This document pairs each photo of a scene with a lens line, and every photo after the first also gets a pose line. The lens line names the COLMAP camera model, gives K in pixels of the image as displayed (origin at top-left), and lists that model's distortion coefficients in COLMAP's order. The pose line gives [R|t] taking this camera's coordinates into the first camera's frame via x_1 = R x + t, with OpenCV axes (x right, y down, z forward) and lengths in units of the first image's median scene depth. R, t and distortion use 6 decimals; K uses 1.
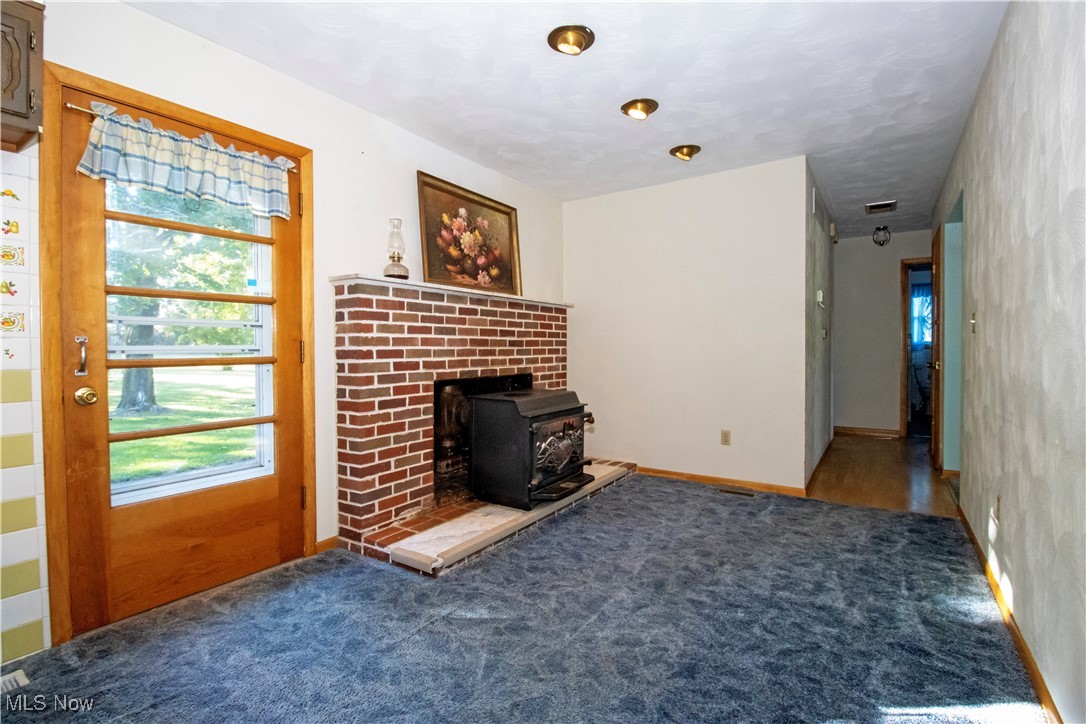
lens RADIAL K [[504.3, 0, 541.4], [0, 504.3, 360.1], [0, 0, 1]] dist [-0.011684, -0.008330]
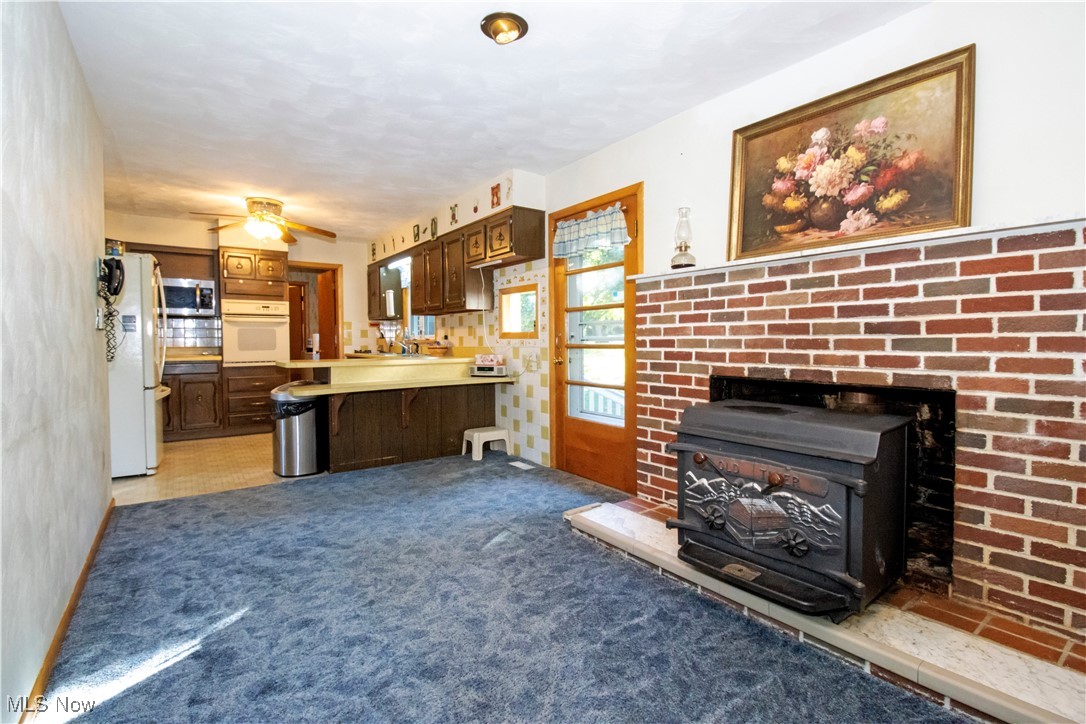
lens RADIAL K [[504.3, 0, 542.5], [0, 504.3, 357.8], [0, 0, 1]] dist [-0.011684, -0.008330]
pose [[-0.352690, 0.040289, -0.934872, 0.694671], [-0.013834, 0.998739, 0.048260, -0.026409], [0.935638, 0.029954, -0.351688, 1.015136]]
